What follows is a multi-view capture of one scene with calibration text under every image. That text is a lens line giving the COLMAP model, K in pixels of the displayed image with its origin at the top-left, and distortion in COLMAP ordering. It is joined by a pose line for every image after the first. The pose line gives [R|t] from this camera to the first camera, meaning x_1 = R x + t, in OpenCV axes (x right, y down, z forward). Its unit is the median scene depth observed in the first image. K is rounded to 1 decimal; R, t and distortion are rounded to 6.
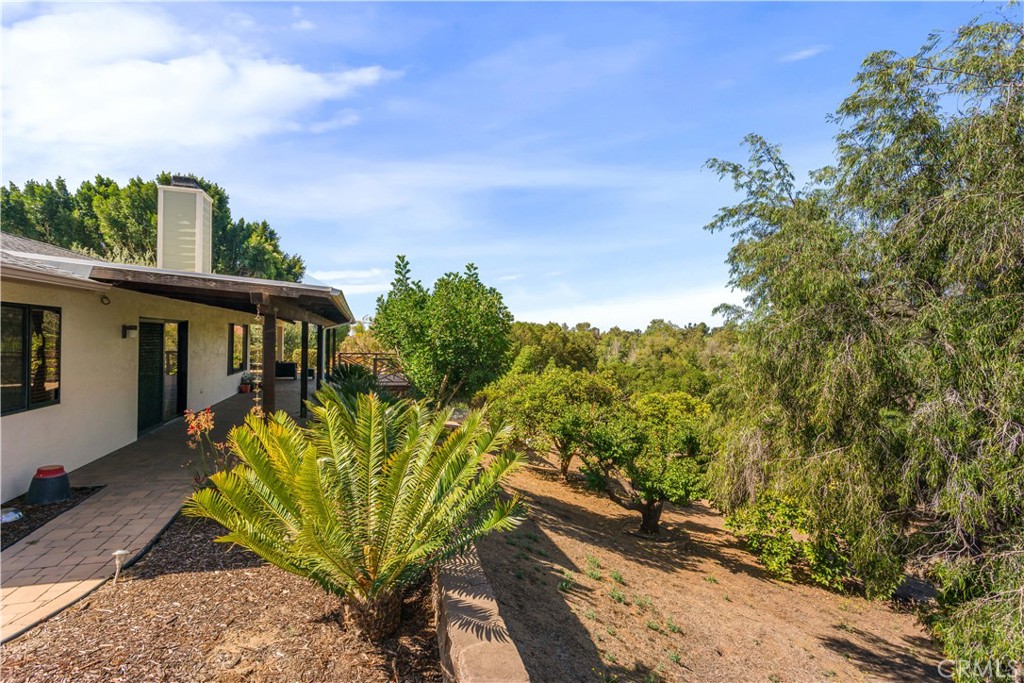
lens RADIAL K [[485.1, 0, 514.8], [0, 485.1, 340.3], [0, 0, 1]] dist [-0.001222, 0.002057]
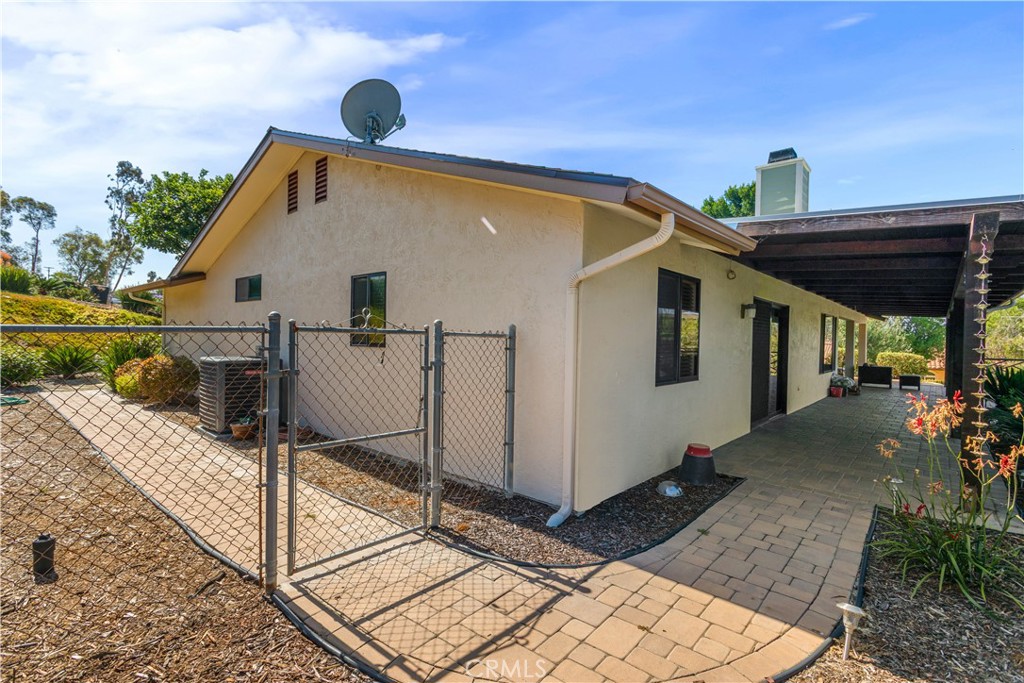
lens RADIAL K [[485.1, 0, 513.0], [0, 485.1, 340.4], [0, 0, 1]] dist [-0.001222, 0.002057]
pose [[0.522087, -0.001431, -0.852891, -0.325507], [-0.015544, 0.999817, -0.011193, 0.071150], [0.852751, 0.019101, 0.521969, 0.196186]]
